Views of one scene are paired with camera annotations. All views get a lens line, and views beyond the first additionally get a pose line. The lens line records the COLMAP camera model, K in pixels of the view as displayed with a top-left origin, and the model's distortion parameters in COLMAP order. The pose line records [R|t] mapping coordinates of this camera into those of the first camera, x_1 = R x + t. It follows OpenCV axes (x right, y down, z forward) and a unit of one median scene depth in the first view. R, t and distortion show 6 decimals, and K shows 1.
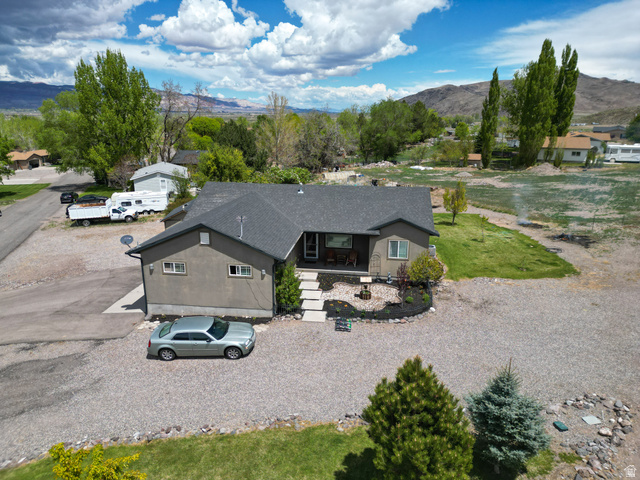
lens RADIAL K [[444.0, 0, 317.4], [0, 444.0, 239.6], [0, 0, 1]] dist [0.069953, -0.063375]
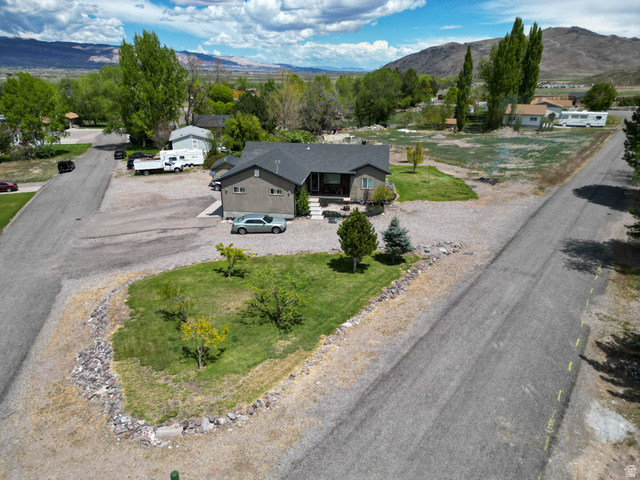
lens RADIAL K [[444.0, 0, 317.4], [0, 444.0, 239.6], [0, 0, 1]] dist [0.069953, -0.063375]
pose [[0.999997, 0.002119, 0.000976, -0.002785], [-0.002192, 0.996565, 0.082785, 0.038604], [-0.000797, -0.082786, 0.996567, -0.272585]]
